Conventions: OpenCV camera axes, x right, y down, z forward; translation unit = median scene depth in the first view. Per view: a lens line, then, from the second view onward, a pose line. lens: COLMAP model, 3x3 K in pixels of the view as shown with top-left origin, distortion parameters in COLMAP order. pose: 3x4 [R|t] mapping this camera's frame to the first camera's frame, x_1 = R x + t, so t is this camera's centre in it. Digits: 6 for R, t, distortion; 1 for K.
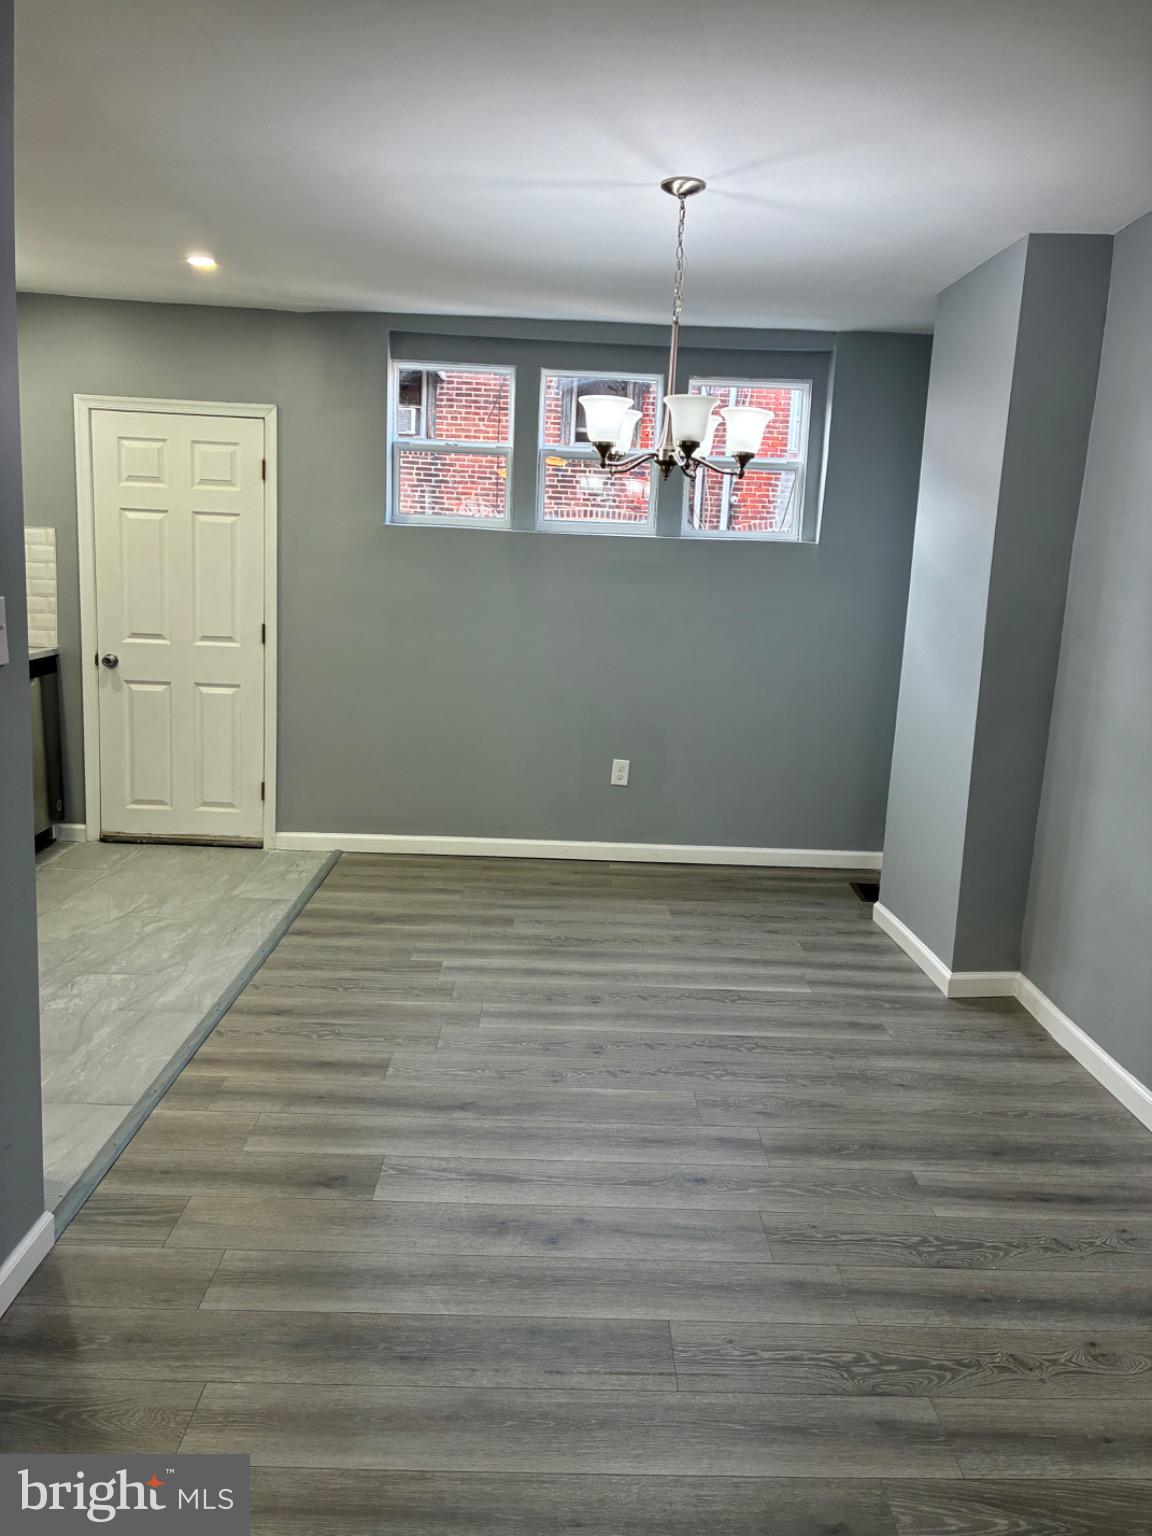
lens RADIAL K [[1153.5, 0, 578.9], [0, 1153.5, 755.6], [0, 0, 1]] dist [0.066077, -0.075544]
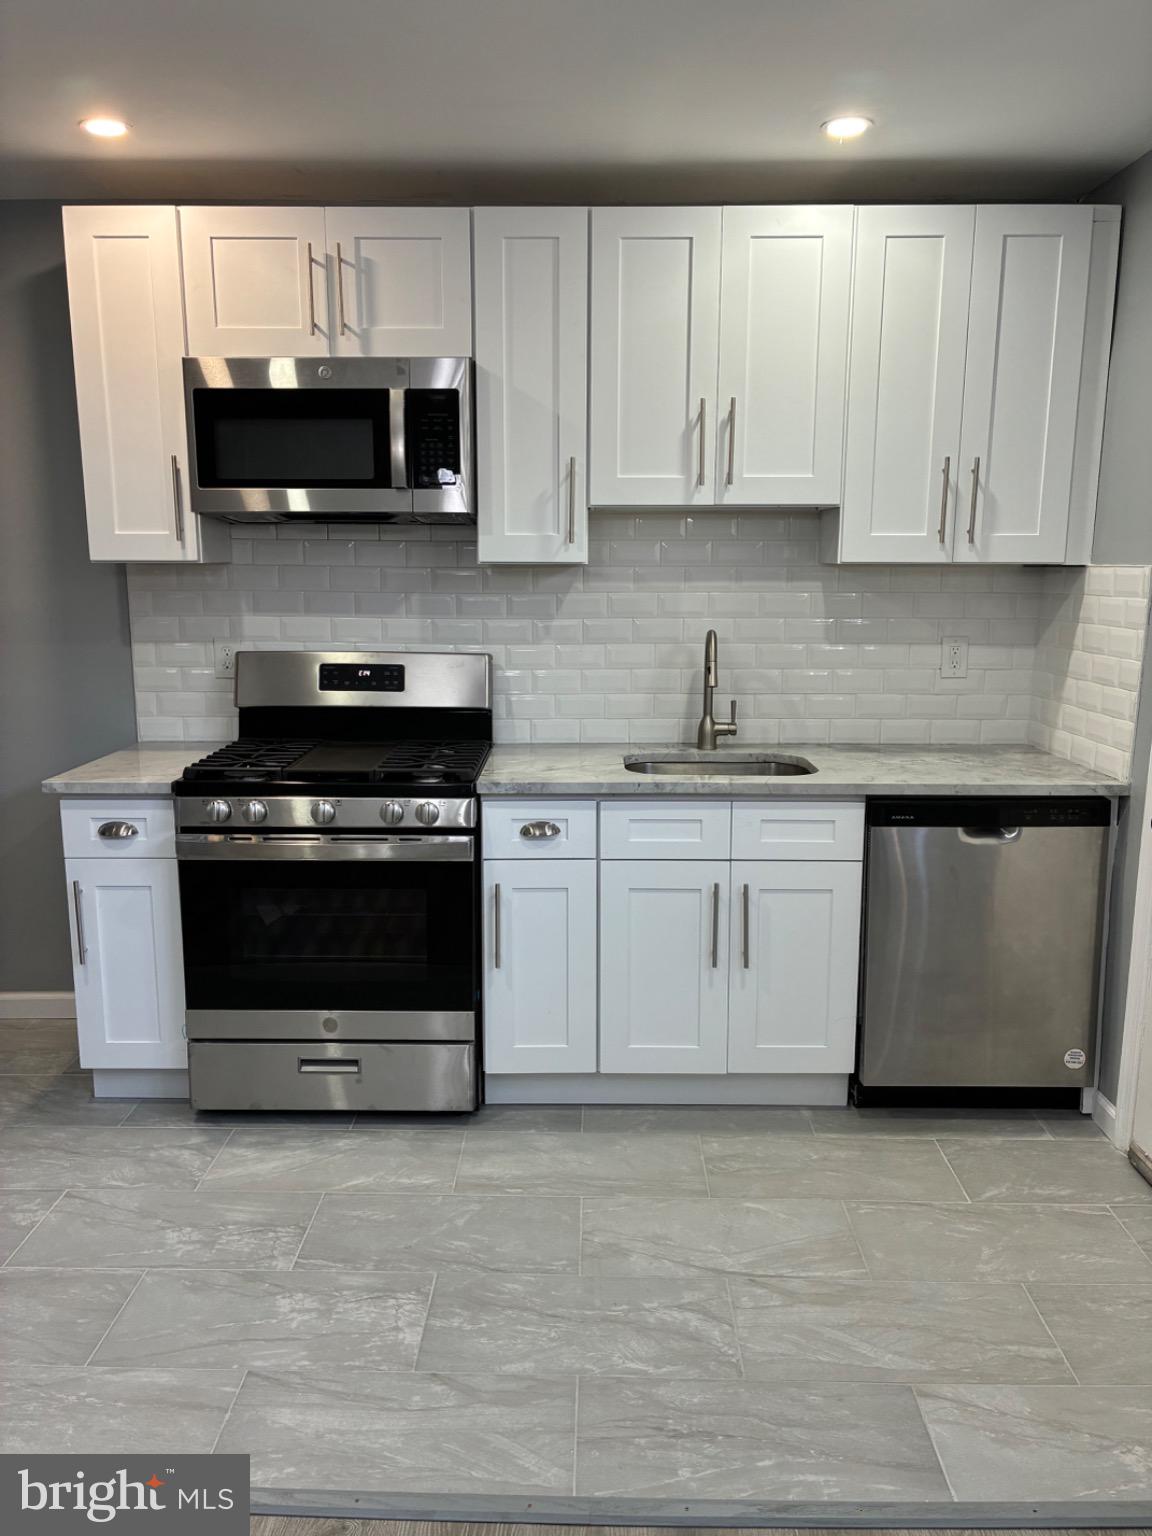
lens RADIAL K [[1153.5, 0, 569.5], [0, 1153.5, 757.9], [0, 0, 1]] dist [0.066077, -0.075544]
pose [[-0.039411, 0.119133, -0.992096, 0.136999], [-0.173482, 0.976973, 0.124208, -0.170383], [0.984048, 0.177006, -0.017836, 1.009846]]
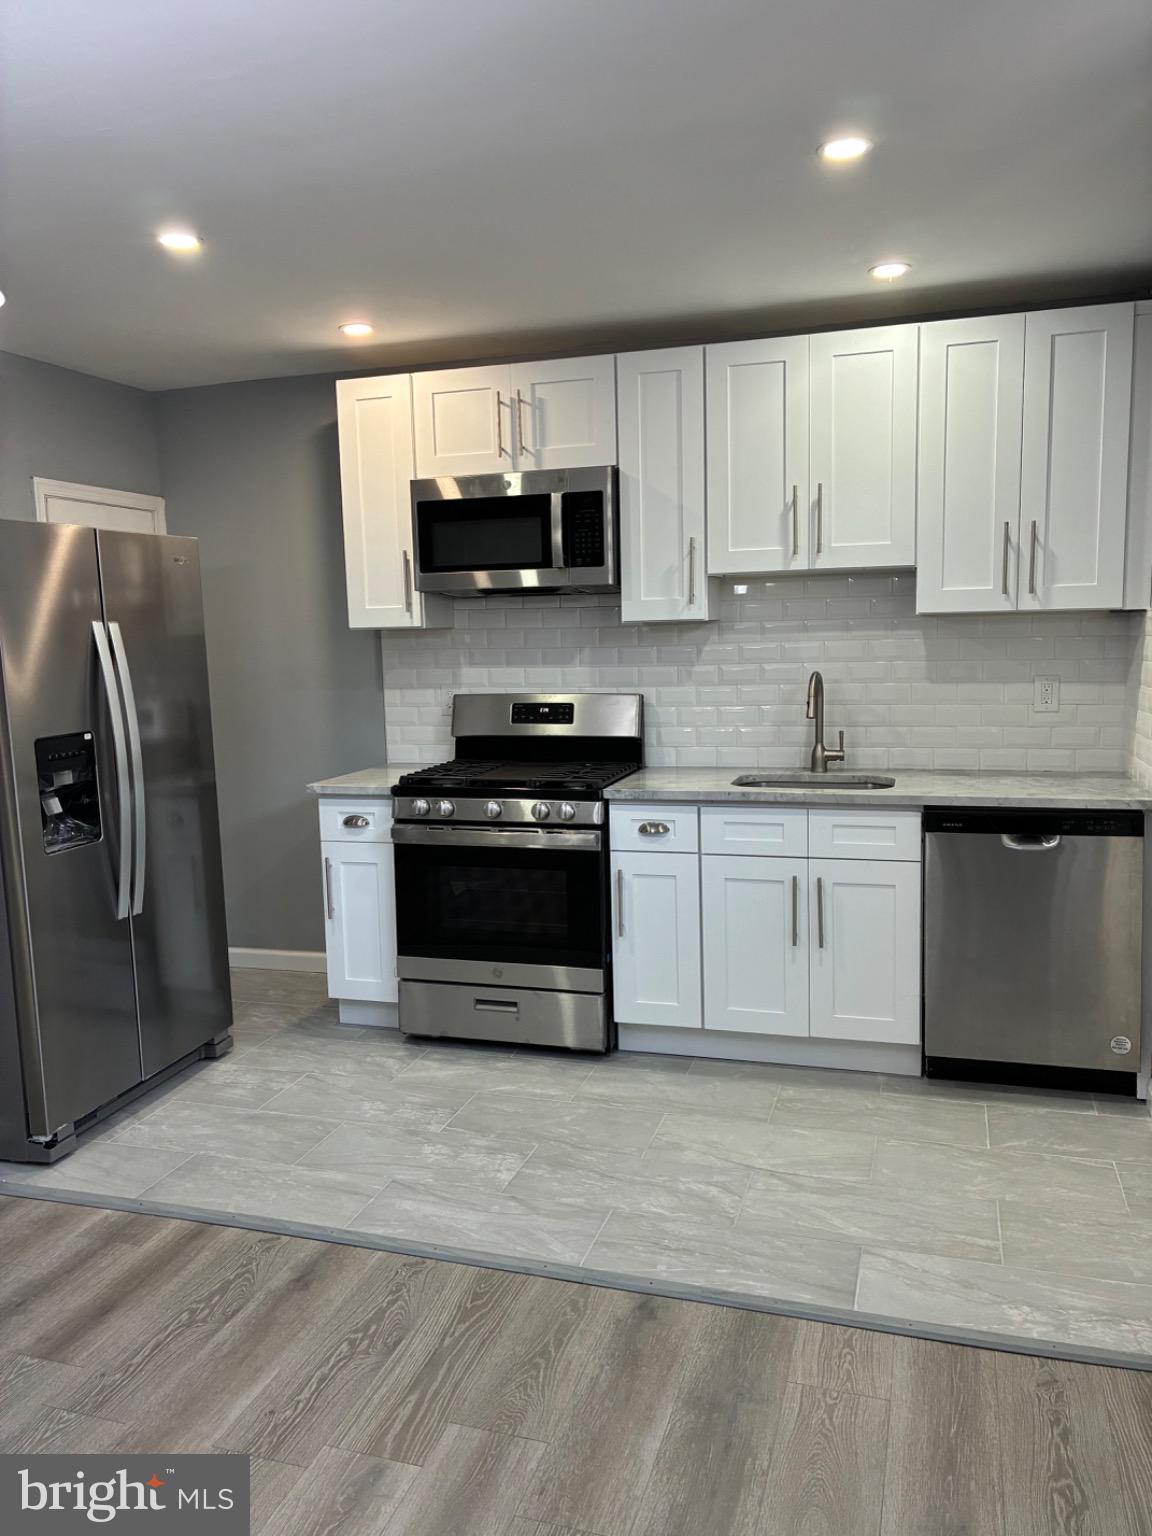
lens RADIAL K [[1153.5, 0, 566.5], [0, 1153.5, 756.8], [0, 0, 1]] dist [0.066077, -0.075544]
pose [[-0.321153, 0.062167, -0.944985, 0.318467], [-0.153646, 0.981202, 0.116767, -0.186451], [0.934480, 0.182694, -0.305565, 1.197699]]
